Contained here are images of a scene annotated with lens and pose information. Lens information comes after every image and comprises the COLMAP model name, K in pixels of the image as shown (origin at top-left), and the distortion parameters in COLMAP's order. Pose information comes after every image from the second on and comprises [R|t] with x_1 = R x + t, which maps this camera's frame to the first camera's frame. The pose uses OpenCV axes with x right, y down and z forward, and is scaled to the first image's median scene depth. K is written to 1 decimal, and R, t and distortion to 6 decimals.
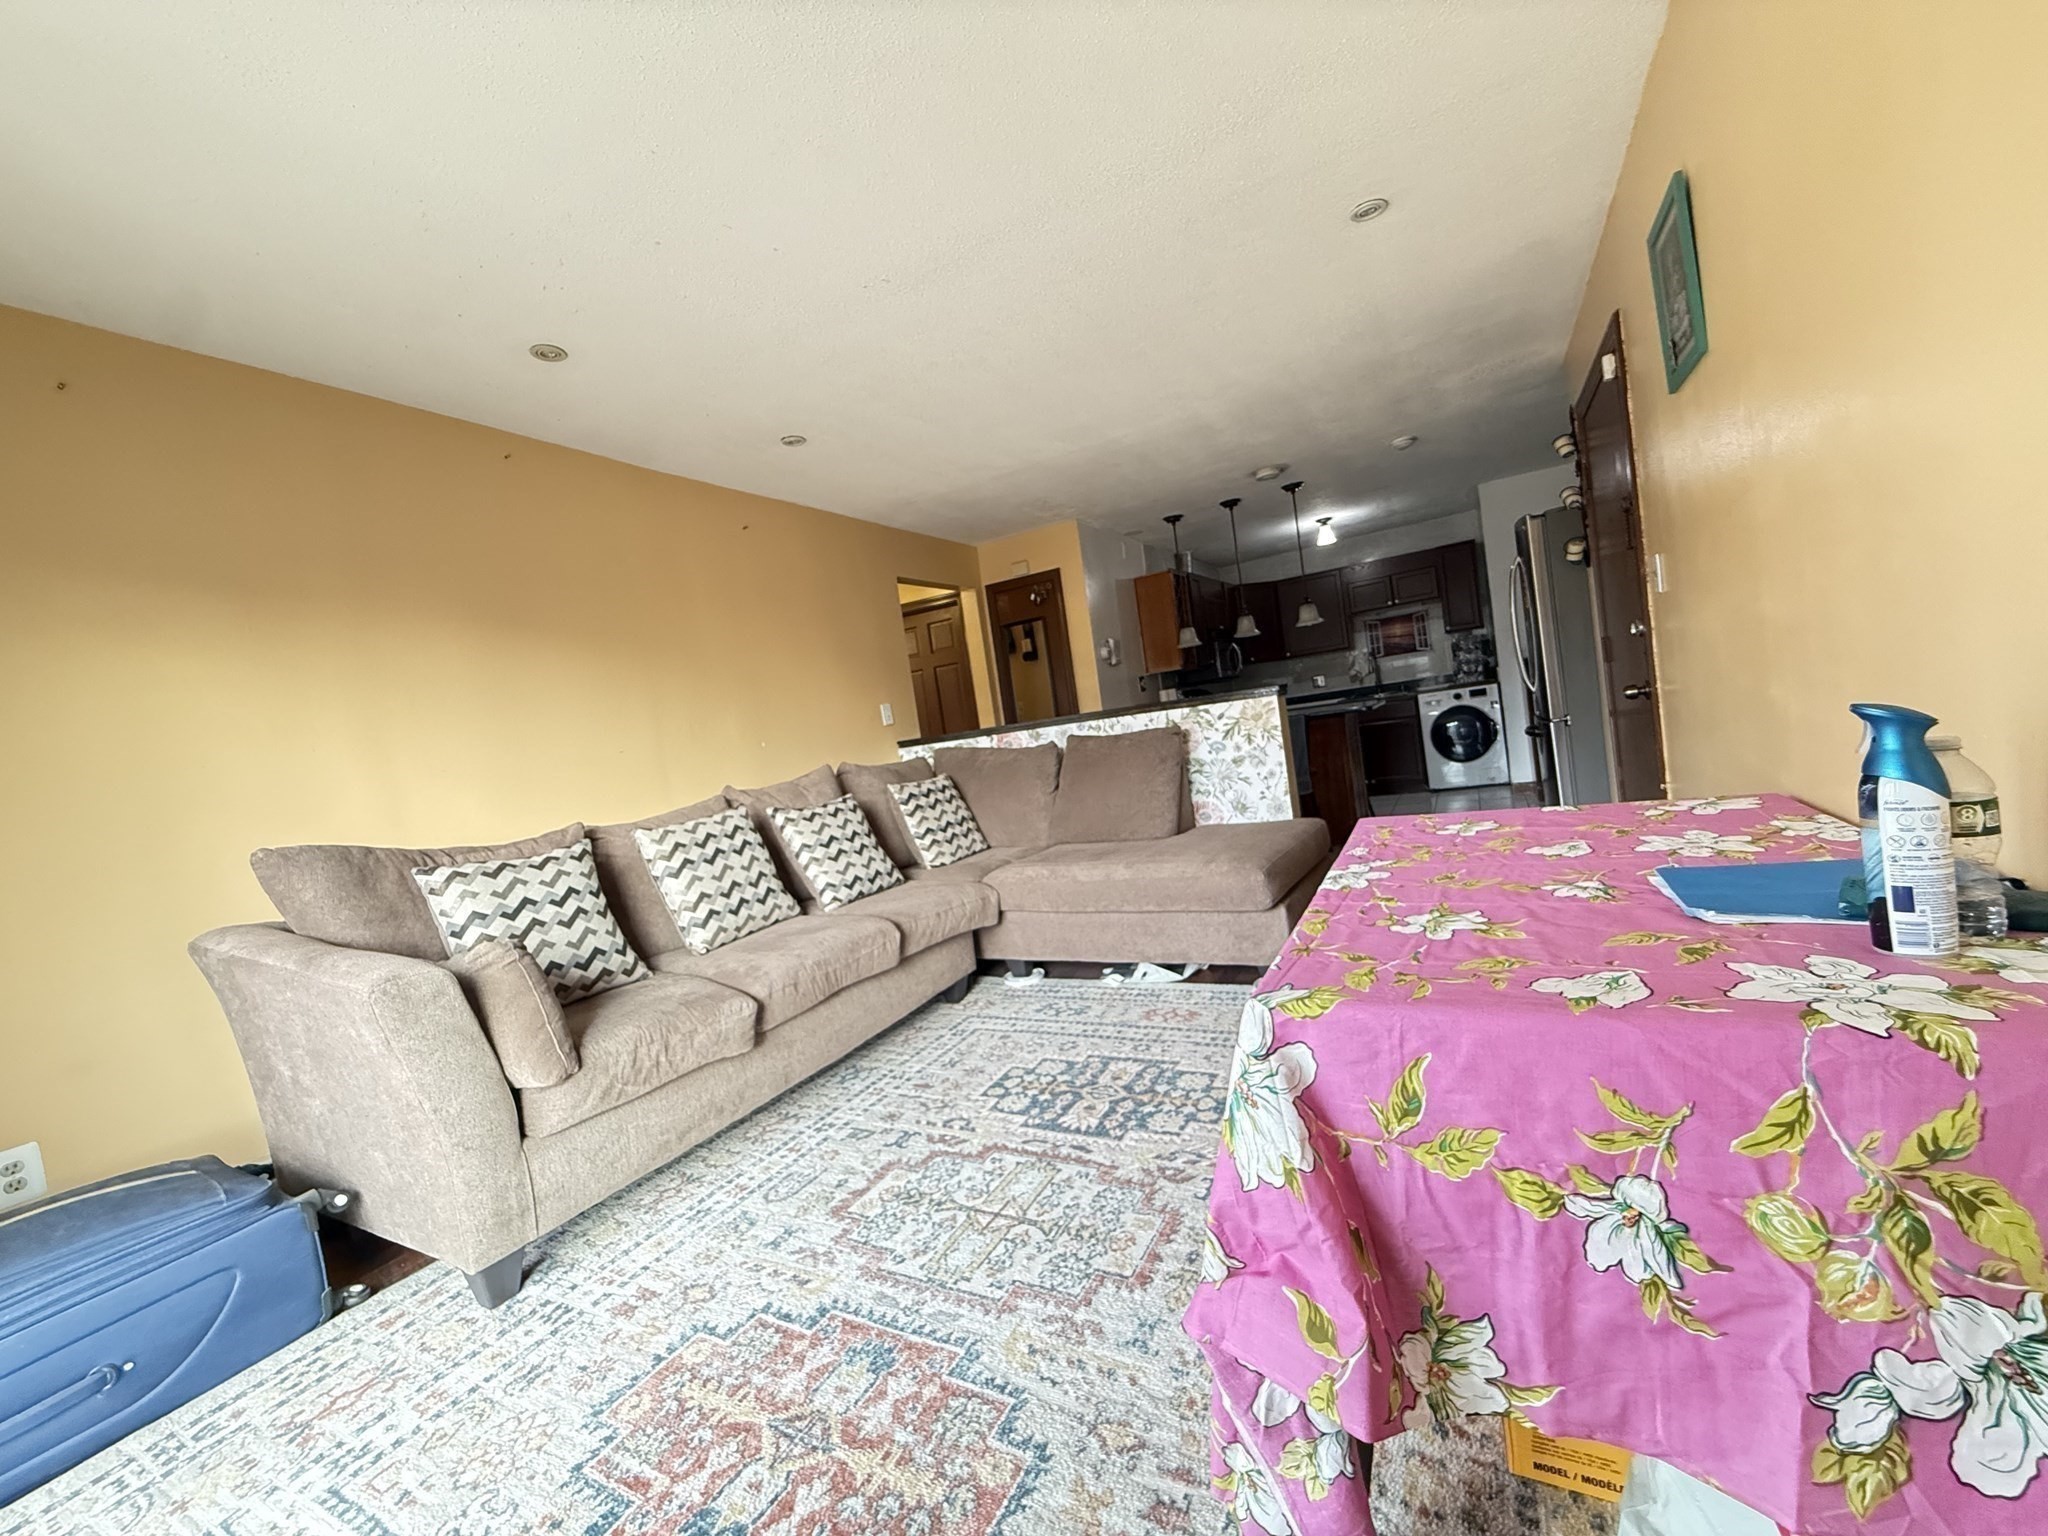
lens RADIAL K [[817.4, 0, 1021.1], [0, 817.4, 762.4], [0, 0, 1]] dist [-0.002935, 0.001035]
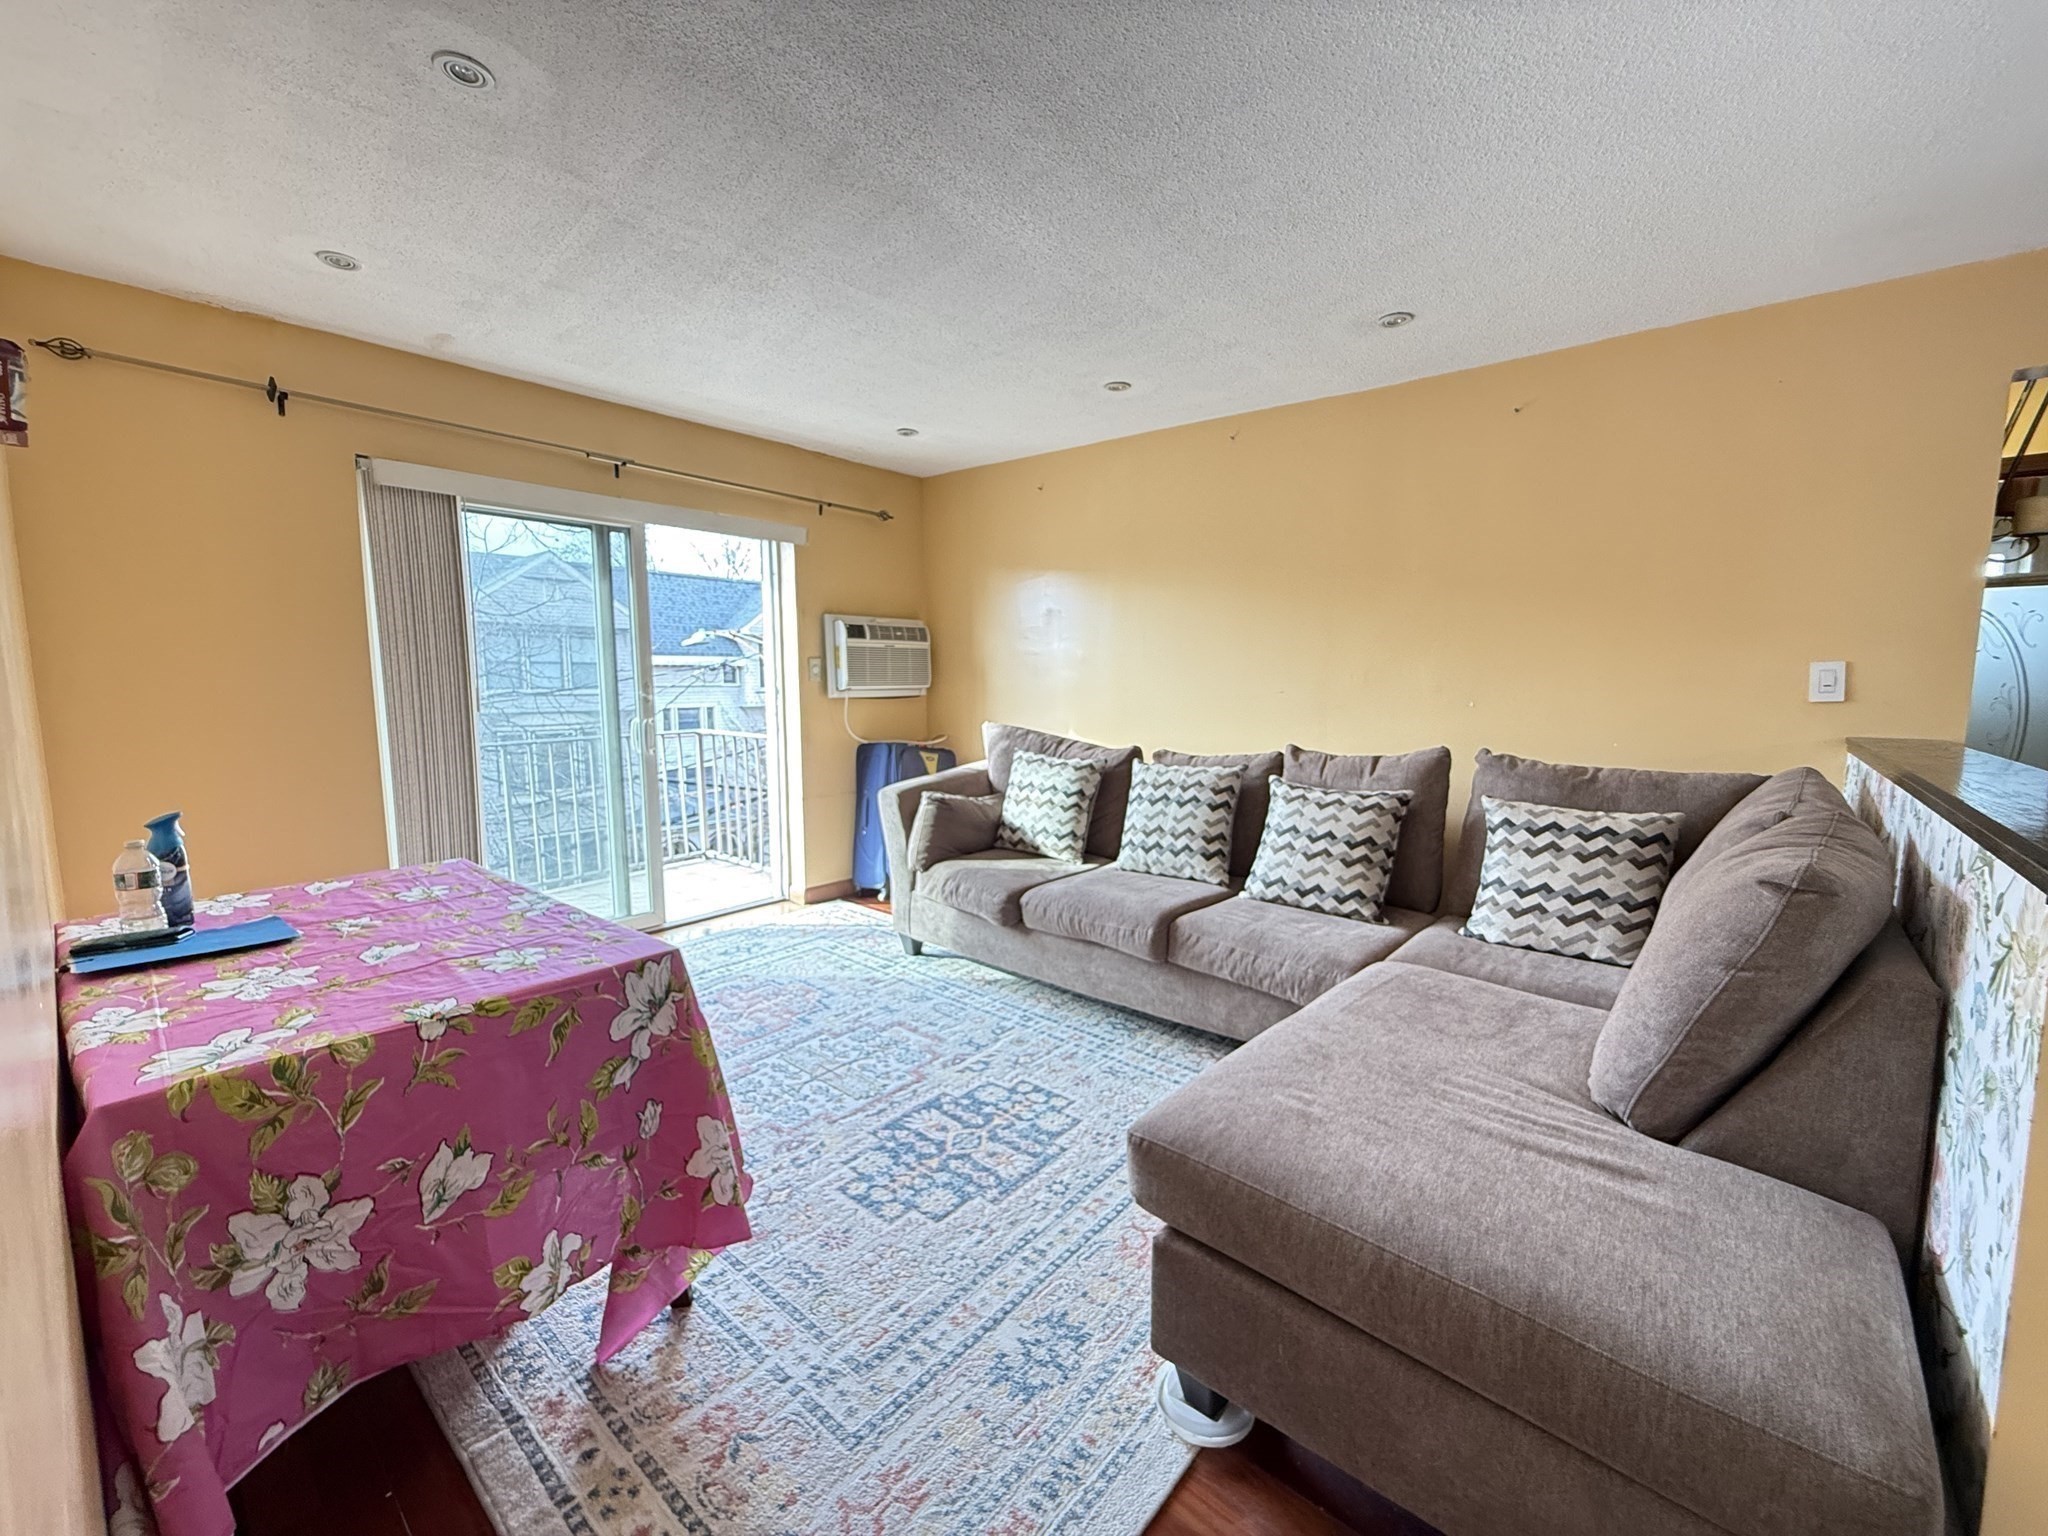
lens RADIAL K [[817.4, 0, 1020.8], [0, 817.4, 769.4], [0, 0, 1]] dist [-0.002935, 0.001035]
pose [[-0.191969, 0.248434, -0.949436, 1.016709], [-0.017930, 0.966380, 0.256493, -0.297605], [0.981237, 0.066262, -0.181060, 1.386862]]
